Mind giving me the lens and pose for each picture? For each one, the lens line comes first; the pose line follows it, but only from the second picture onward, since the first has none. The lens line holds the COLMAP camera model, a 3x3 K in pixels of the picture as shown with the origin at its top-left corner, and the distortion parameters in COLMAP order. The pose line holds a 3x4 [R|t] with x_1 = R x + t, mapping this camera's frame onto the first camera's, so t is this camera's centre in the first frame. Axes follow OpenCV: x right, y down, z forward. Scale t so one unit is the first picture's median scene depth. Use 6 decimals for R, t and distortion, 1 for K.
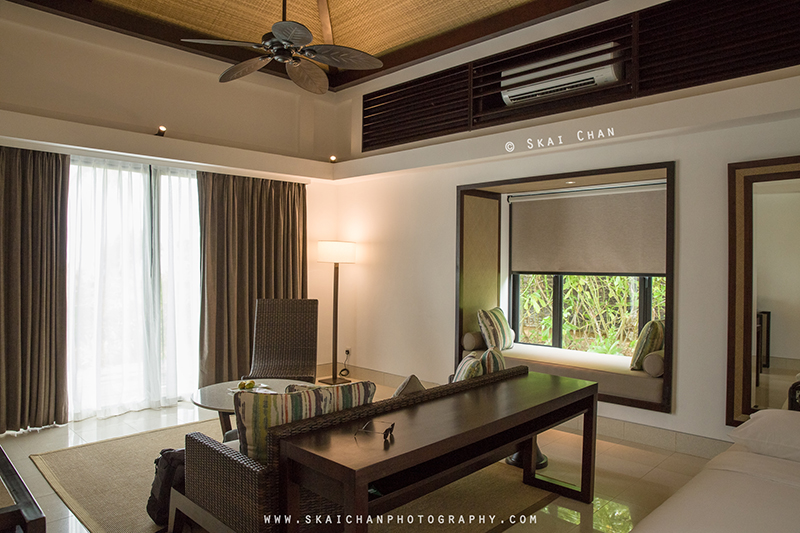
lens RADIAL K [[560.0, 0, 396.7], [0, 560.0, 270.9], [0, 0, 1]] dist [-0.073361, 0.042272]
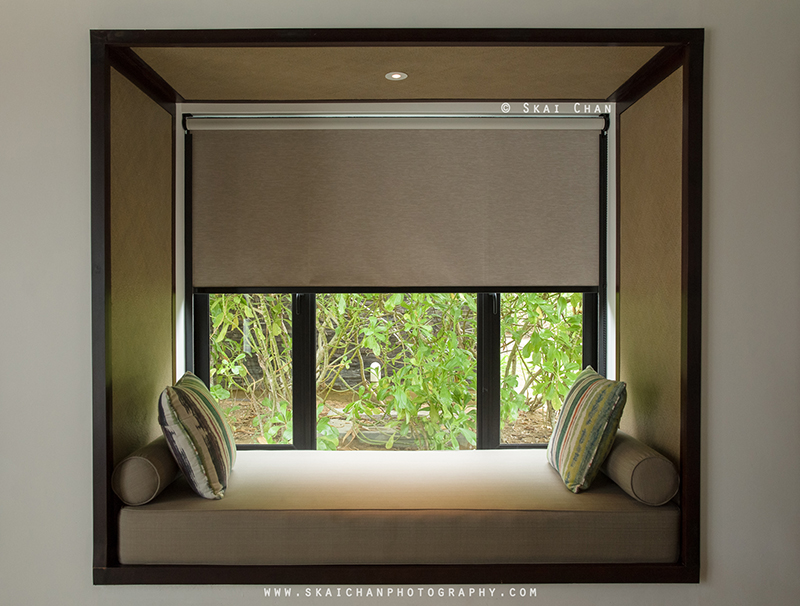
lens RADIAL K [[614.9, 0, 398.8], [0, 614.9, 304.1], [0, 0, 1]] dist [-0.007138, 0.009080]
pose [[0.698307, -0.013696, 0.715667, -0.030960], [0.015090, 0.999876, 0.004411, 0.015991], [-0.715639, 0.007719, 0.698428, 0.612138]]
